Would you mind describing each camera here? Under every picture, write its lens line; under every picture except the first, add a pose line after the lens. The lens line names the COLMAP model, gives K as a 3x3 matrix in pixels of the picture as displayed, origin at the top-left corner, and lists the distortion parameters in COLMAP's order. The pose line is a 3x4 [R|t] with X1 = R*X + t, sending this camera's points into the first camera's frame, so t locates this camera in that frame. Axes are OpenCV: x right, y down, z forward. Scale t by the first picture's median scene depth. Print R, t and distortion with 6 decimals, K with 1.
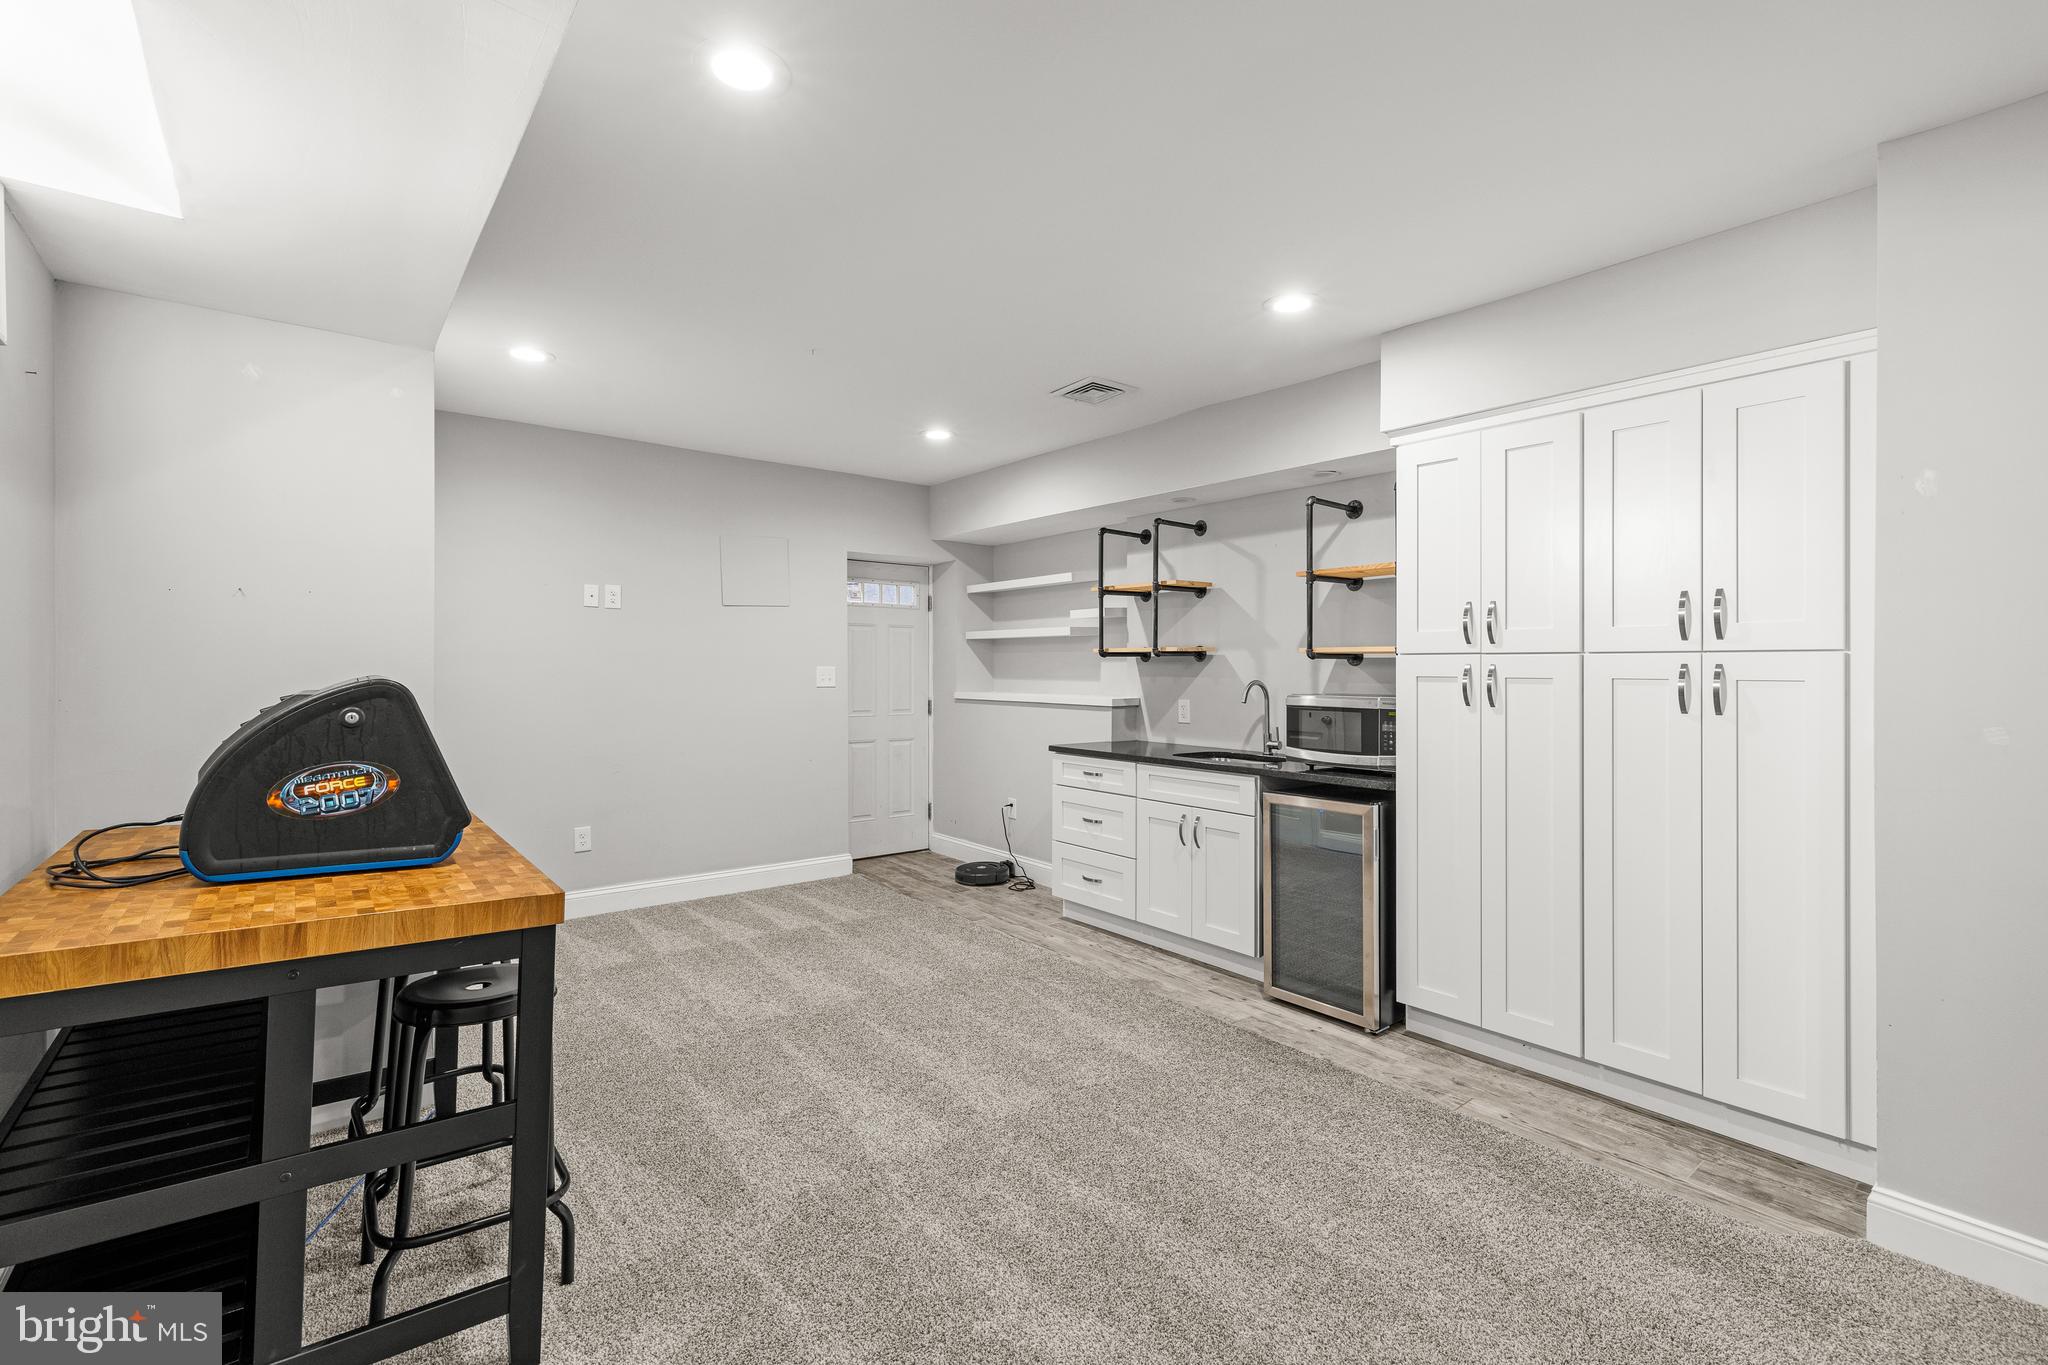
lens RADIAL K [[883.2, 0, 1018.0], [0, 883.2, 668.2], [0, 0, 1]] dist [0.004048, 0.001221]
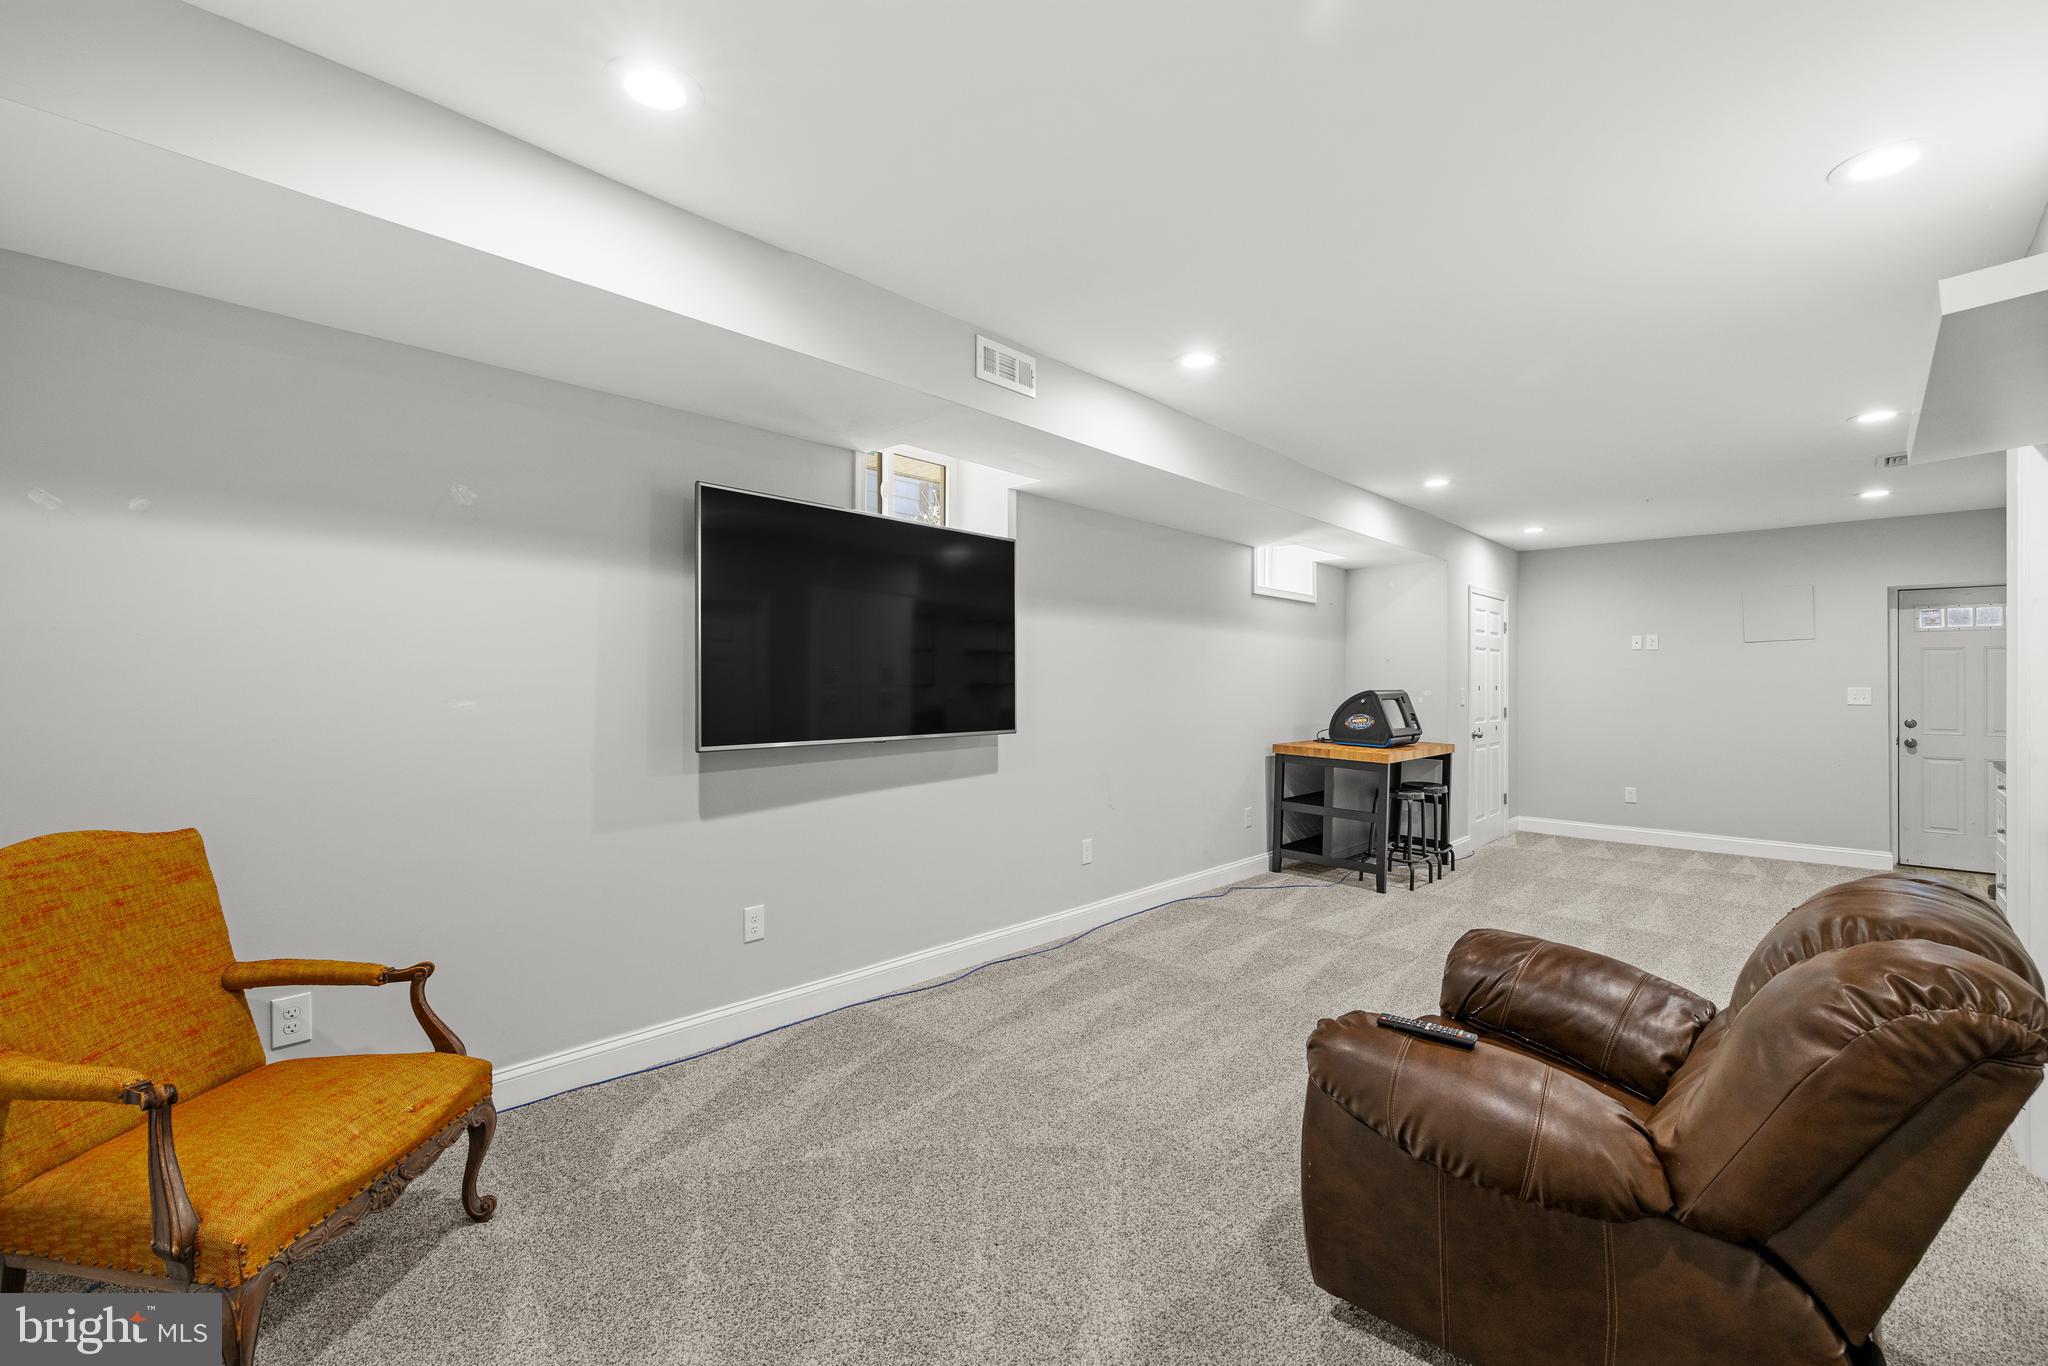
lens RADIAL K [[883.2, 0, 1021.5], [0, 883.2, 683.6], [0, 0, 1]] dist [0.004048, 0.001221]
pose [[0.124964, -0.006013, -0.992143, 0.937261], [-0.004032, 0.999970, -0.006568, 0.005711], [0.992153, 0.004821, 0.124936, -0.280615]]
